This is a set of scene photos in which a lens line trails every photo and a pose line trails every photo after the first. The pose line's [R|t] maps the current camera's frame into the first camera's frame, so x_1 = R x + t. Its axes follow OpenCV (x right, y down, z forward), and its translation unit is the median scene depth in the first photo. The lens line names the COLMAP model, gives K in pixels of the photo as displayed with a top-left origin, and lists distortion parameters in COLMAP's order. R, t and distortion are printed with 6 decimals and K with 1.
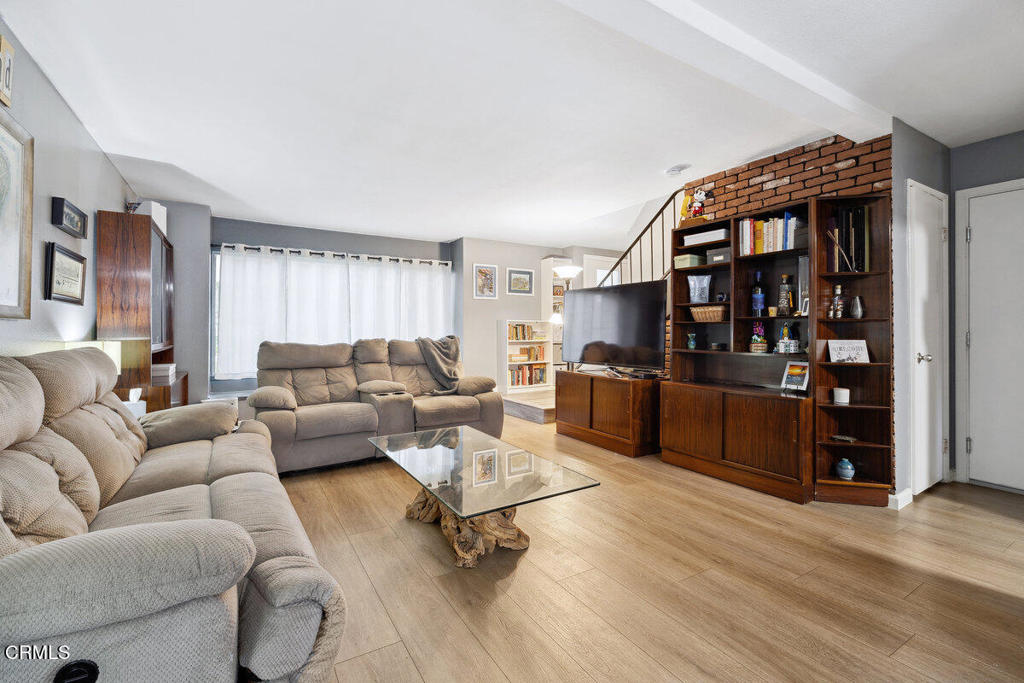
lens RADIAL K [[445.6, 0, 510.0], [0, 445.6, 327.4], [0, 0, 1]] dist [0.000092, 0.000140]
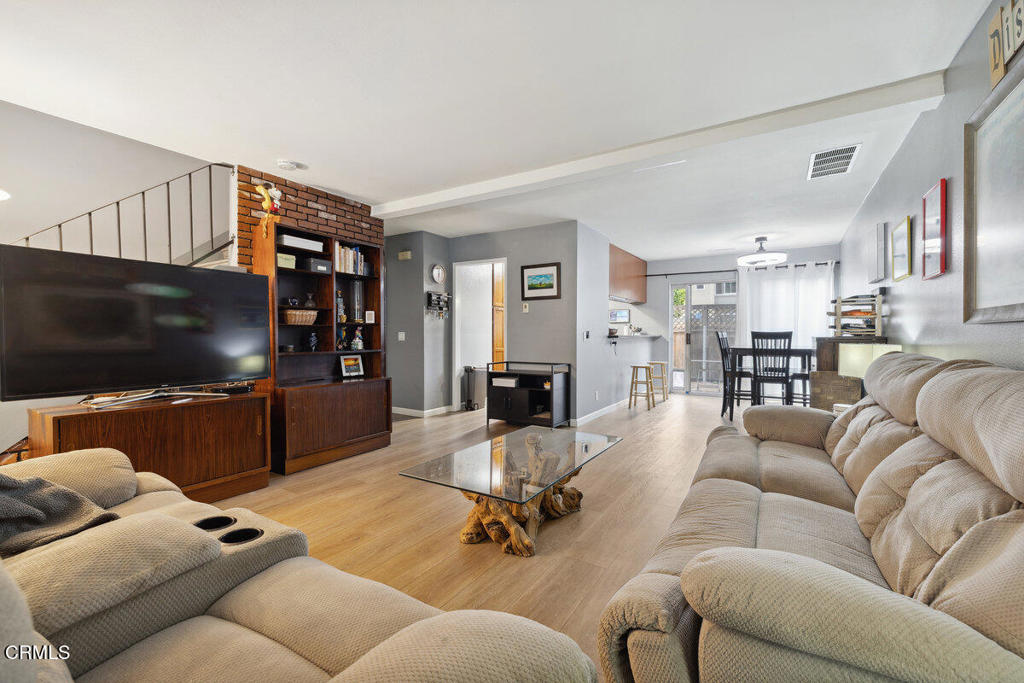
lens RADIAL K [[430.6, 0, 508.4], [0, 430.6, 340.6], [0, 0, 1]] dist [-0.001608, 0.000126]
pose [[-0.446513, -0.017062, 0.894615, -0.694815], [-0.008141, 0.999854, 0.015006, 0.005728], [-0.894740, -0.000583, -0.446587, 1.045911]]
